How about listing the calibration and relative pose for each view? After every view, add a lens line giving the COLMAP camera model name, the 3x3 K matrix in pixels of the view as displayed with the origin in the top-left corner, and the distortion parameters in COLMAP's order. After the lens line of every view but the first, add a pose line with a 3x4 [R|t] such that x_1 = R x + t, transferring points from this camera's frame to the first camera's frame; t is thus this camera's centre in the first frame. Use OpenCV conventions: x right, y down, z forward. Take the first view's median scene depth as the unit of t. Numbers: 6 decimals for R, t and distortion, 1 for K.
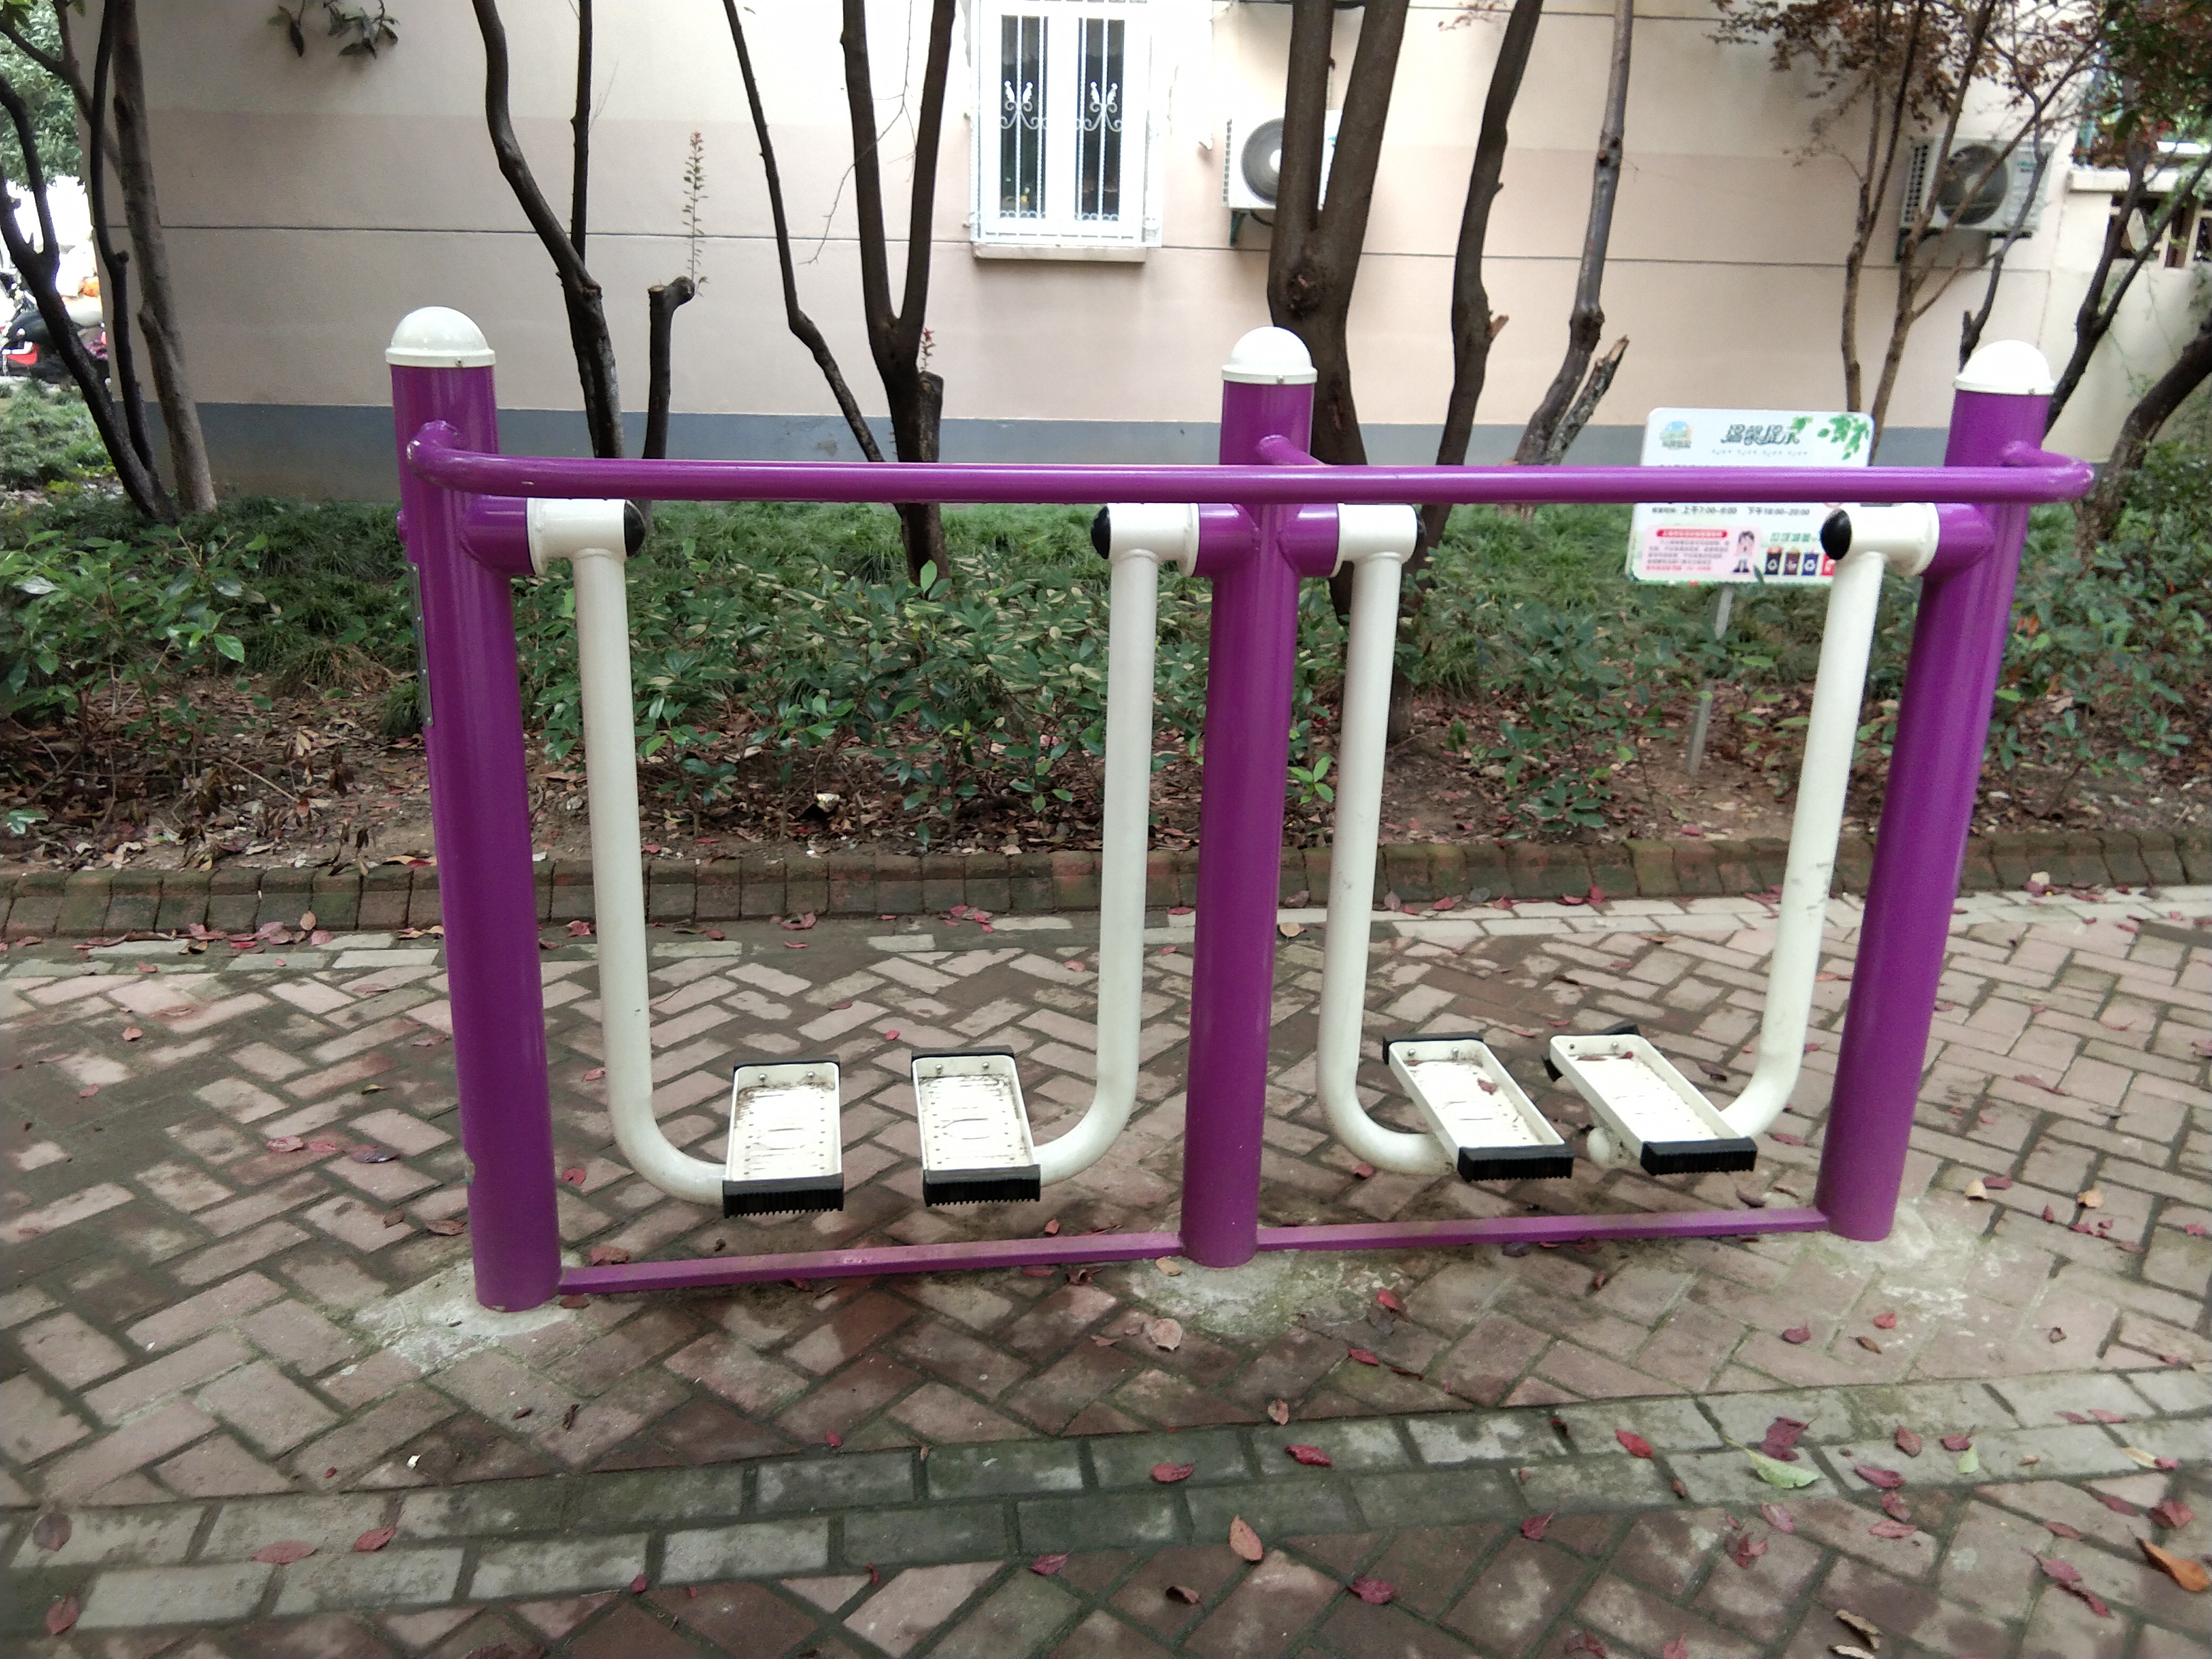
lens RADIAL K [[1728.5, 0, 1097.9], [0, 1728.5, 801.5], [0, 0, 1]] dist [0.100734, -0.175561]
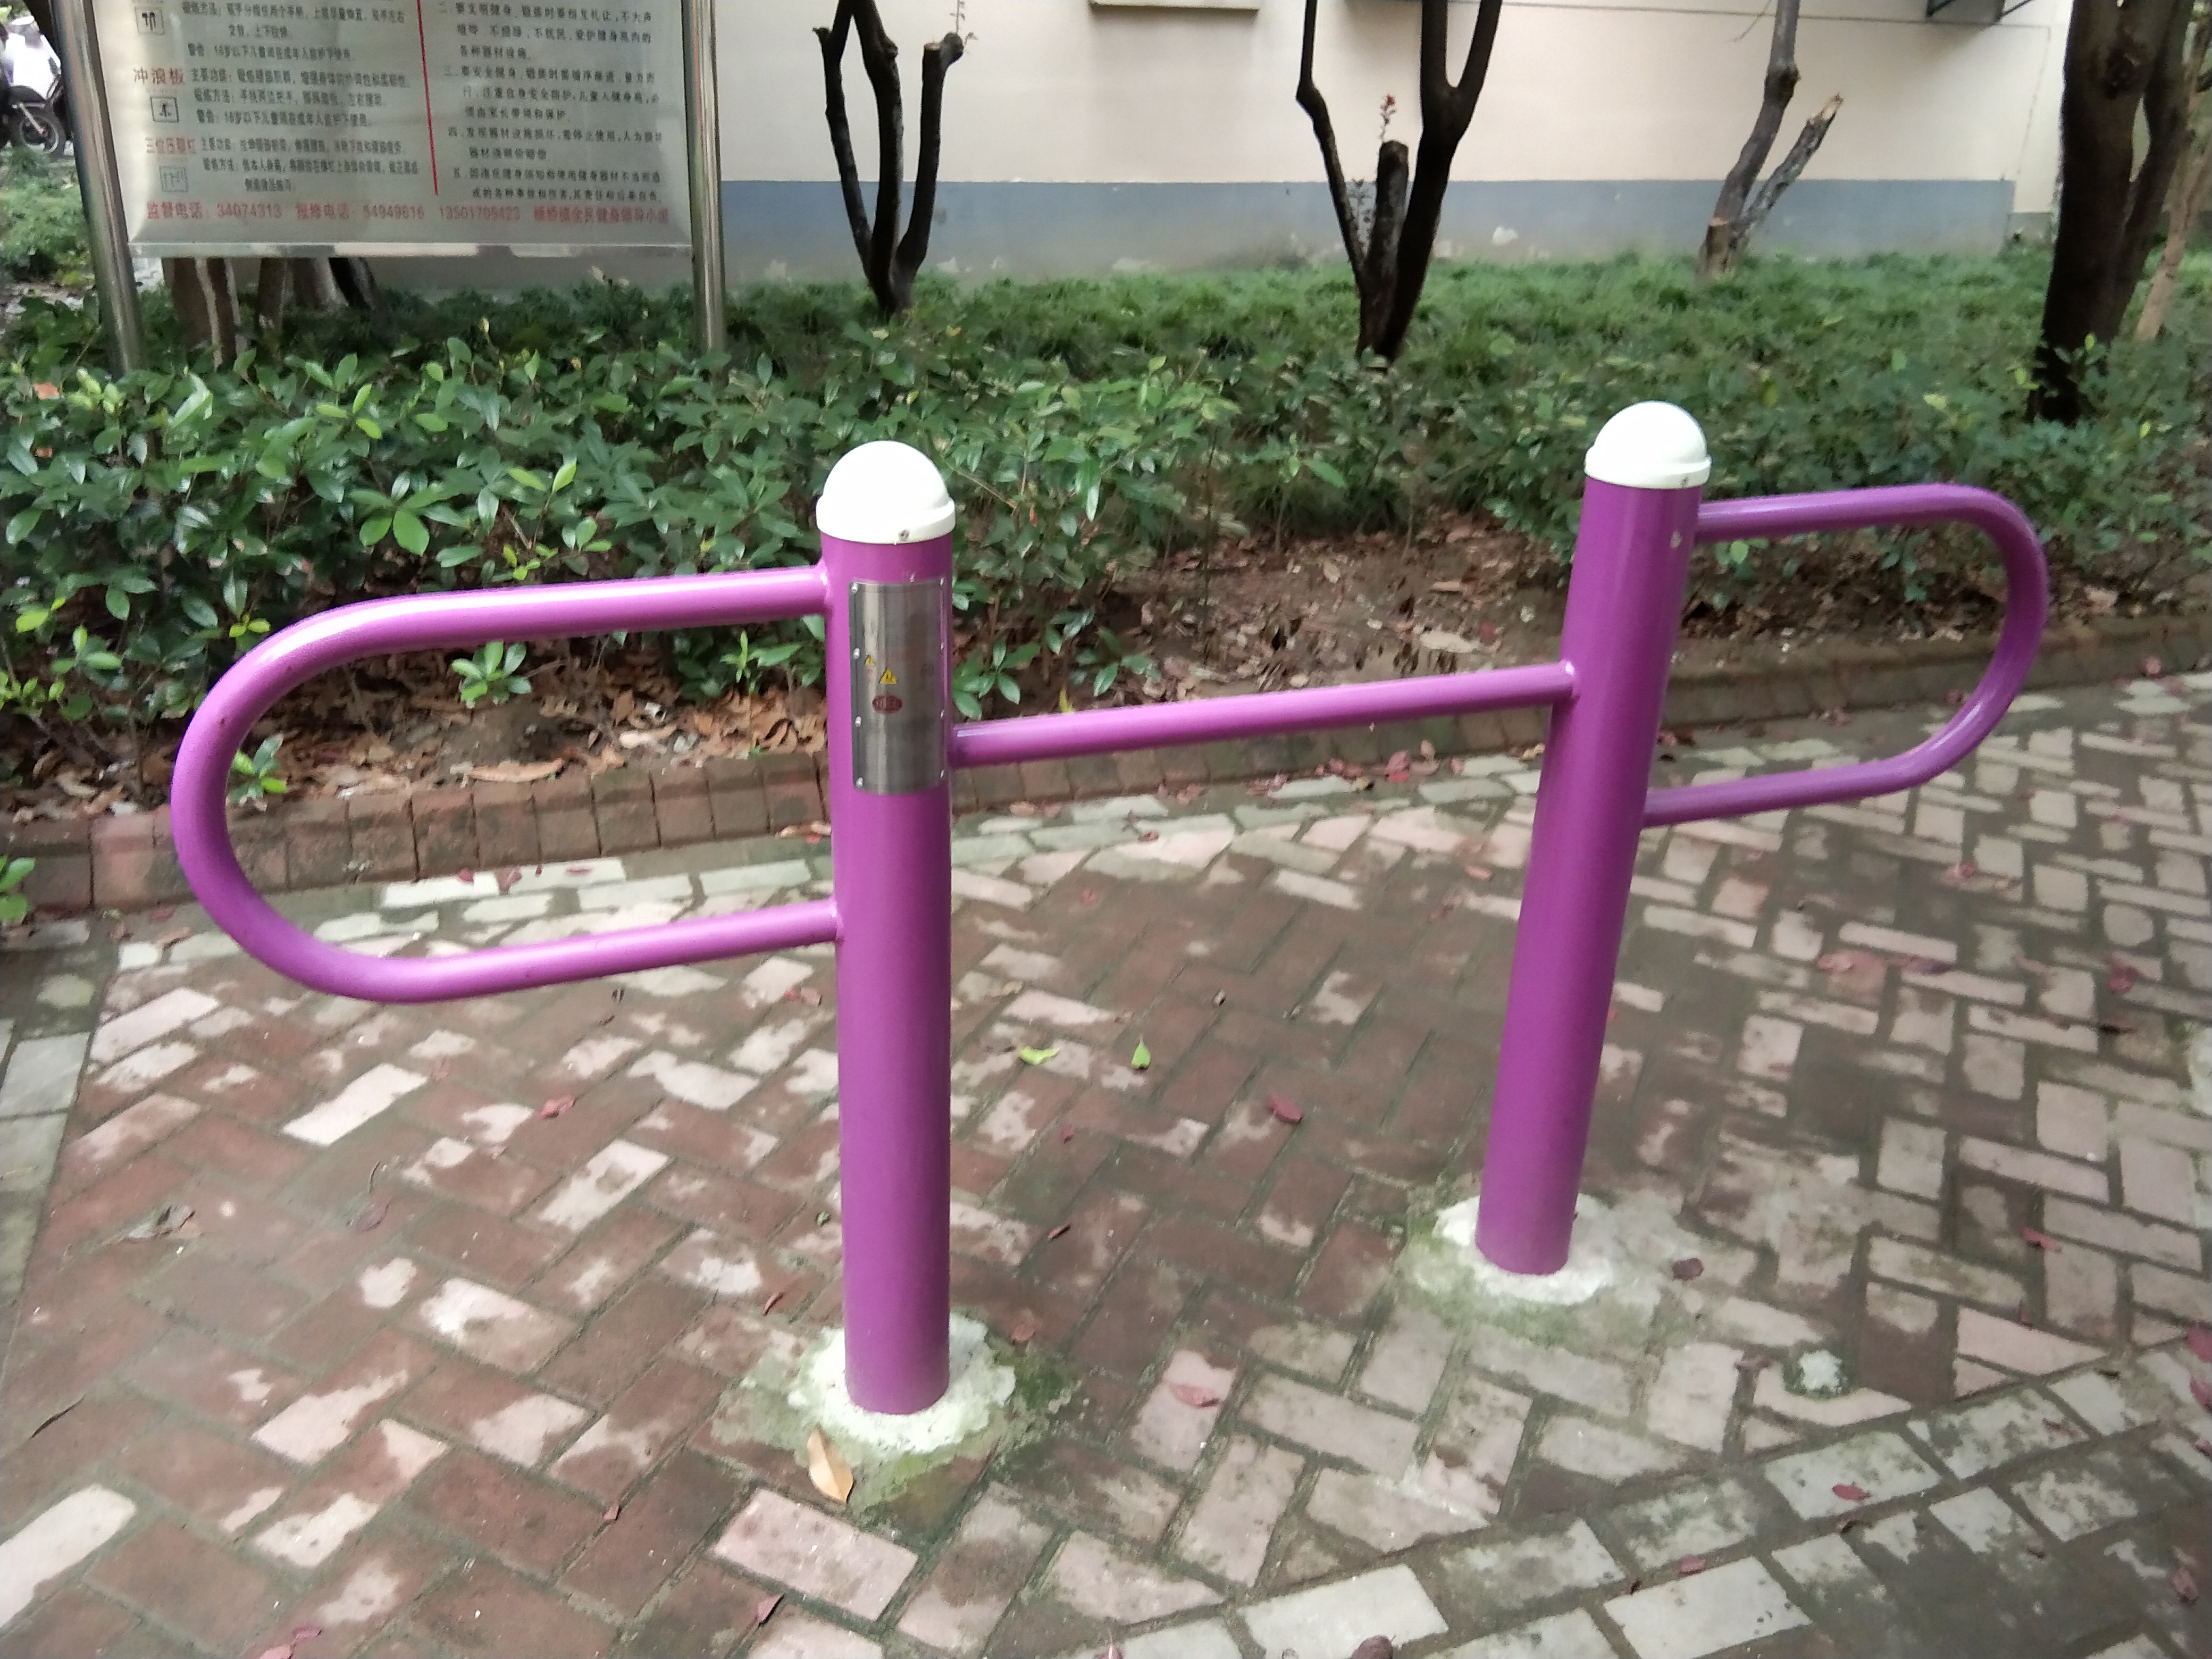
lens RADIAL K [[1728.5, 0, 1097.9], [0, 1728.5, 801.5], [0, 0, 1]] dist [0.100734, -0.175561]
pose [[0.981230, -0.074977, 0.177669, -0.623263], [0.050858, 0.989318, 0.136617, -0.035313], [-0.186014, -0.125017, 0.974561, 0.054447]]
